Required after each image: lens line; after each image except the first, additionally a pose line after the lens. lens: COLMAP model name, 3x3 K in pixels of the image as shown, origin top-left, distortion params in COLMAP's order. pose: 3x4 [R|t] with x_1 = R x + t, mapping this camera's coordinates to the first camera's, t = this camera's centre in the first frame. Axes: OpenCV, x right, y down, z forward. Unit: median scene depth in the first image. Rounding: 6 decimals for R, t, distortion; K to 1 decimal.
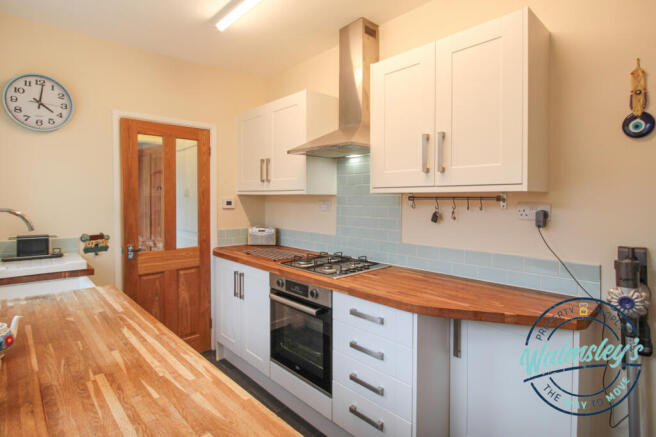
lens RADIAL K [[342.3, 0, 328.7], [0, 342.3, 201.1], [0, 0, 1]] dist [-0.002402, -0.001405]
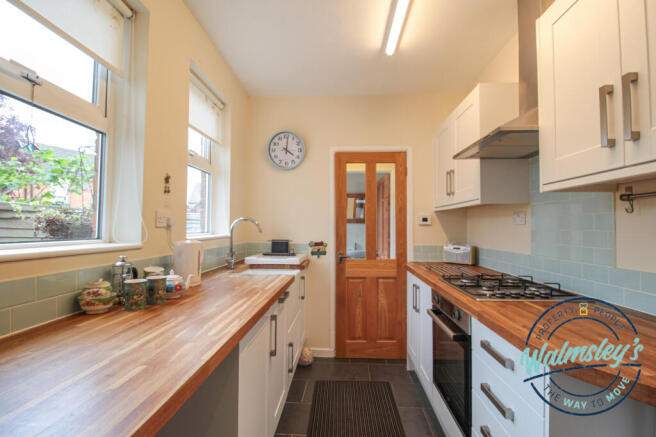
lens RADIAL K [[314.0, 0, 328.0], [0, 314.0, 218.5], [0, 0, 1]] dist [0.000215, -0.010211]
pose [[0.696520, -0.017084, -0.717334, 0.223515], [-0.010849, 0.999352, -0.034334, 0.046930], [0.717455, 0.031697, 0.695883, 0.168894]]
